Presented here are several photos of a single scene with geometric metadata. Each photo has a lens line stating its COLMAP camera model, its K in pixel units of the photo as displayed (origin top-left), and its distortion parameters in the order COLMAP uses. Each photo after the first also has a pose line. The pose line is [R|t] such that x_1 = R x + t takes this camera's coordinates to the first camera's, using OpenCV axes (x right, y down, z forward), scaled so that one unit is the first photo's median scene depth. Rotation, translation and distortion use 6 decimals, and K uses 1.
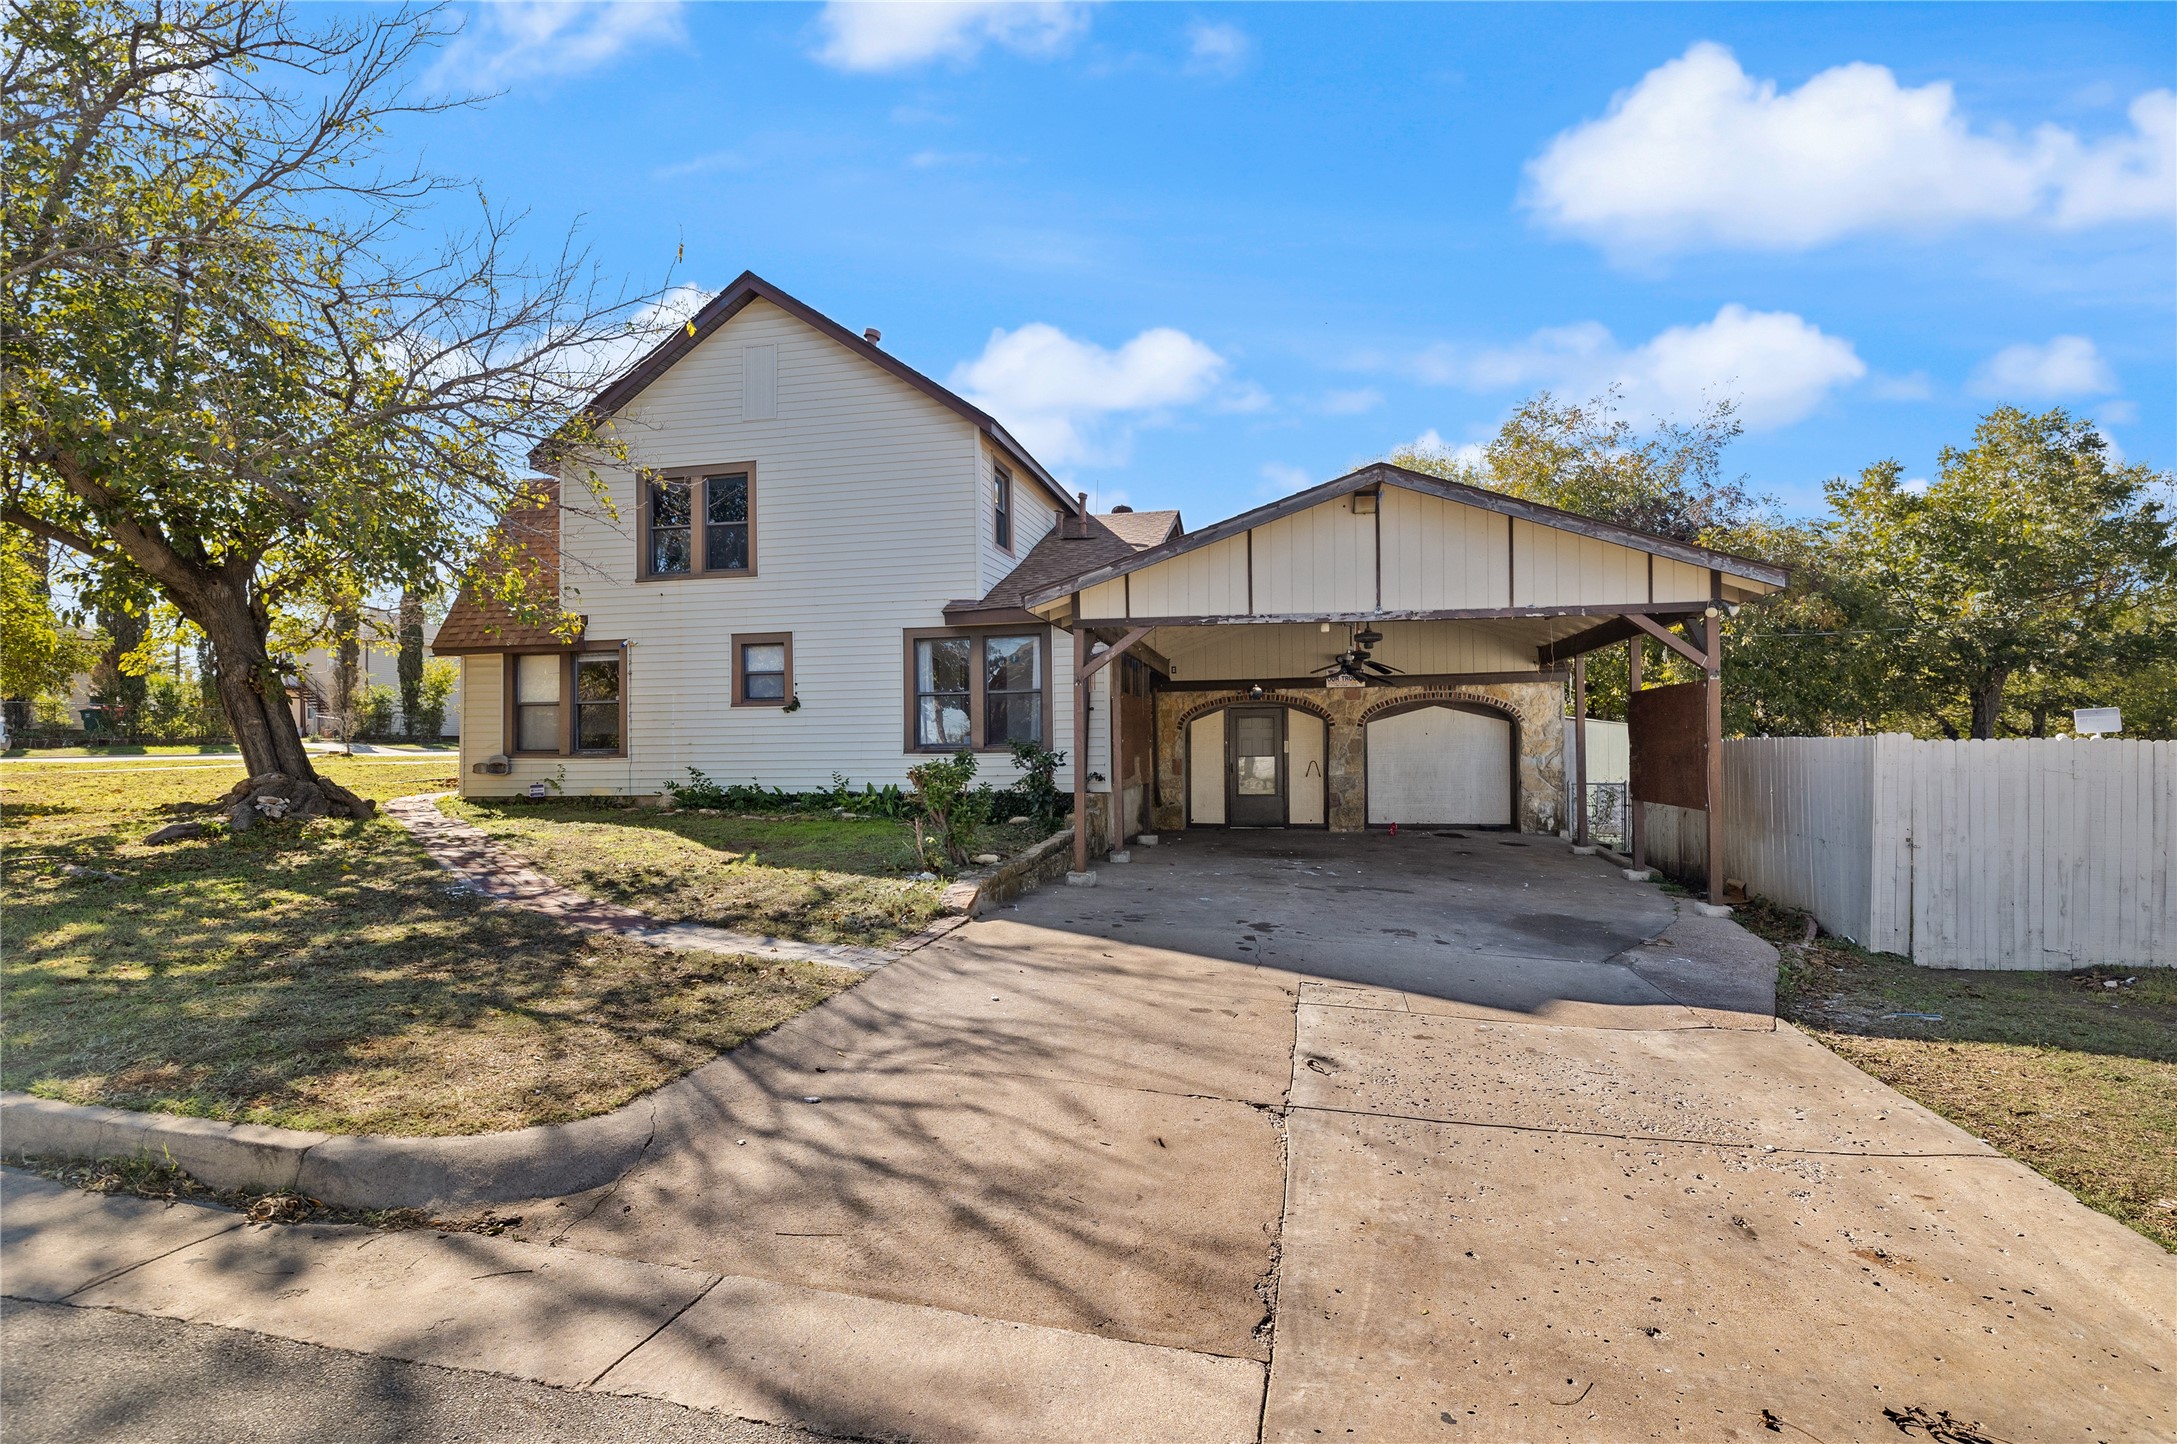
lens RADIAL K [[1052.9, 0, 1100.3], [0, 1052.9, 719.7], [0, 0, 1]] dist [-0.012350, -0.000363]
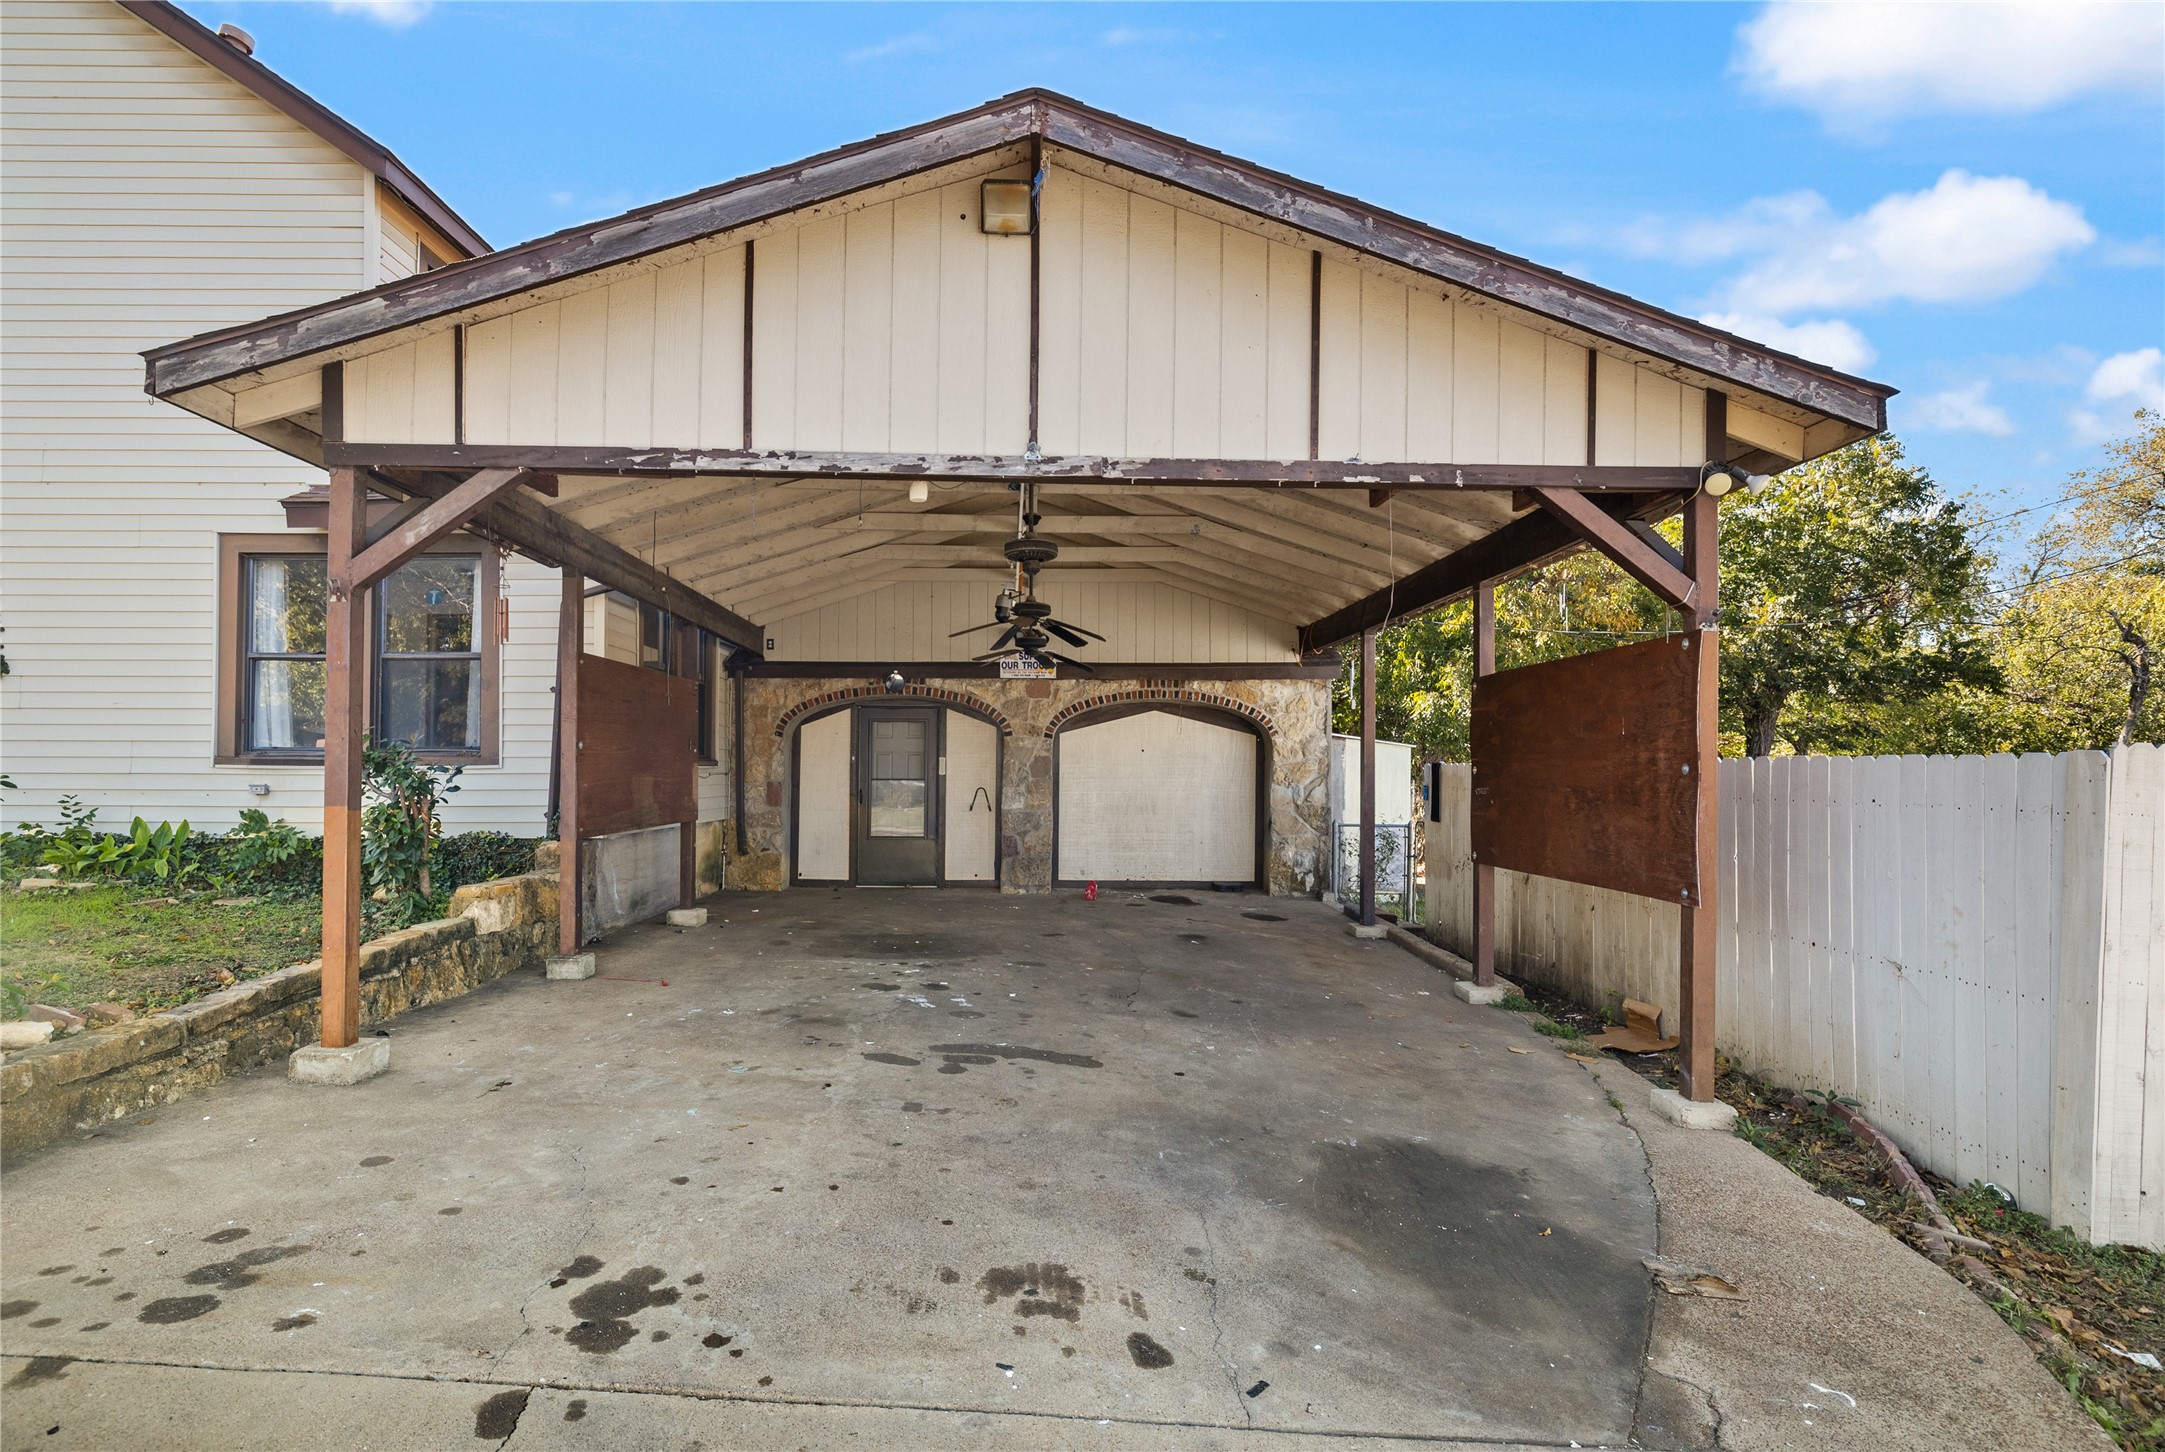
lens RADIAL K [[1064.0, 0, 1081.8], [0, 1064.0, 731.7], [0, 0, 1]] dist [-0.022744, -0.000455]
pose [[0.972028, 0.025190, 0.233509, 0.112942], [-0.022575, 0.999649, -0.013862, 0.012151], [-0.233776, 0.008203, 0.972256, 0.345721]]
